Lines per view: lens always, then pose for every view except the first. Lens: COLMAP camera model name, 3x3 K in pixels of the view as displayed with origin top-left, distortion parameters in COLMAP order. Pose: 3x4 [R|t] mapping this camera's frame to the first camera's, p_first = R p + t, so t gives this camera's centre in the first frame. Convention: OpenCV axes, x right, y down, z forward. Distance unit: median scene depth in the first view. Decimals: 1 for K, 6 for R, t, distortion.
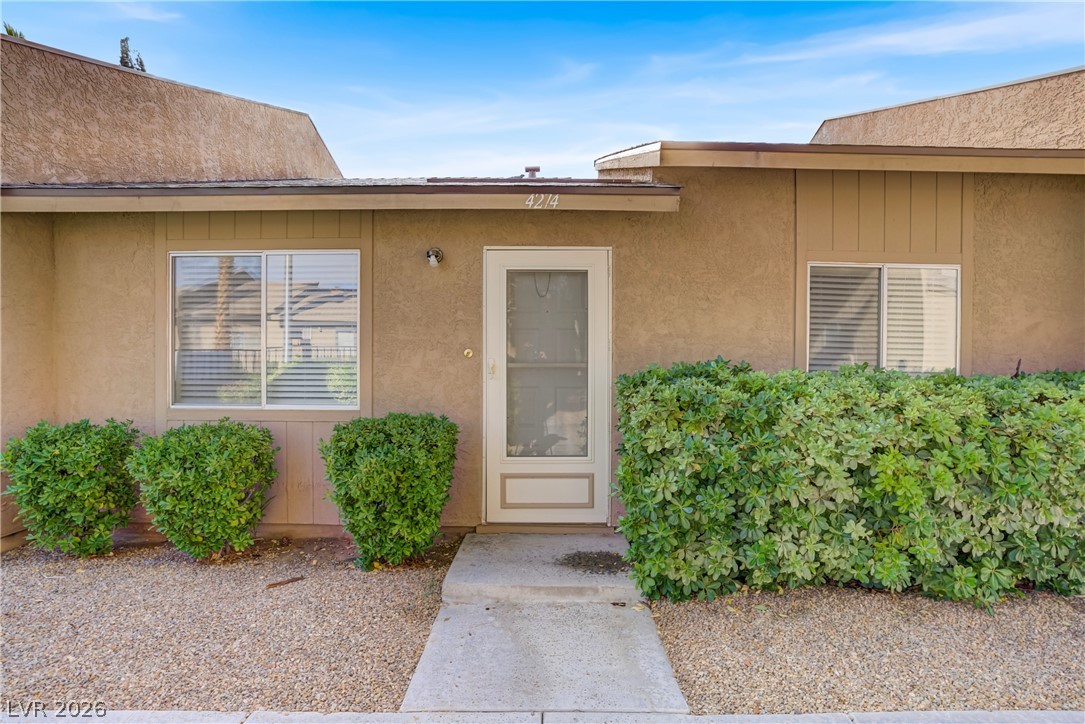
lens RADIAL K [[541.1, 0, 542.8], [0, 541.1, 366.1], [0, 0, 1]] dist [-0.024284, 0.002821]
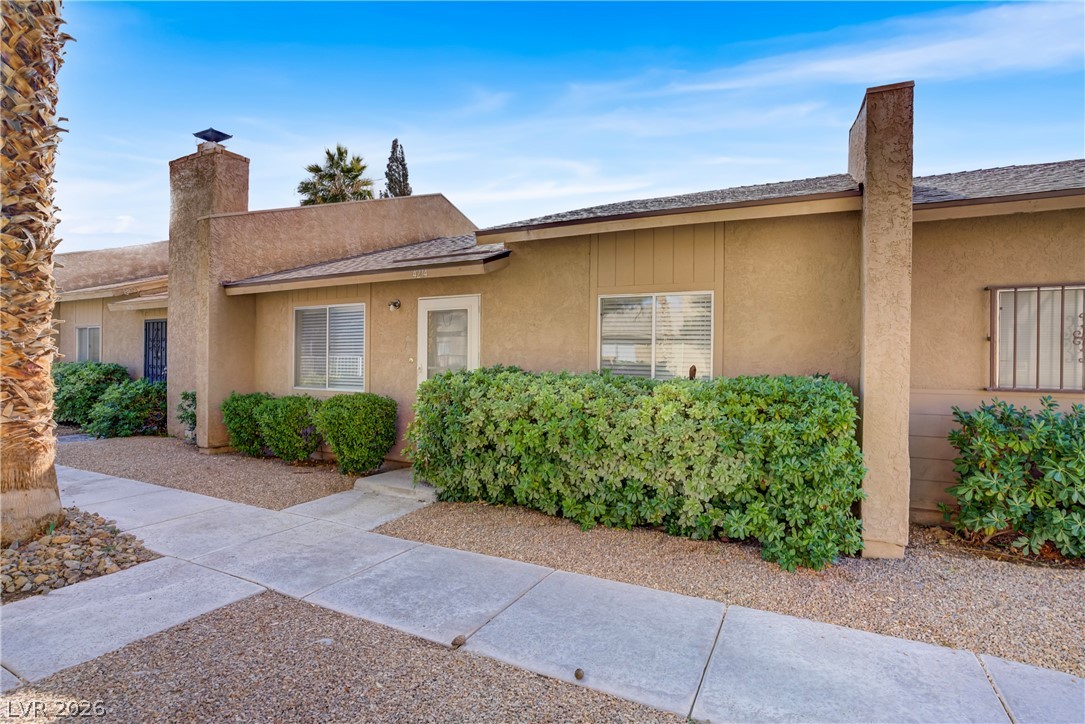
lens RADIAL K [[541.1, 0, 541.2], [0, 541.1, 361.2], [0, 0, 1]] dist [-0.024284, 0.002821]
pose [[0.885361, 0.002227, -0.464900, 1.018006], [-0.009093, 0.999880, -0.012528, -0.003798], [0.464816, 0.015319, 0.885275, -0.318385]]
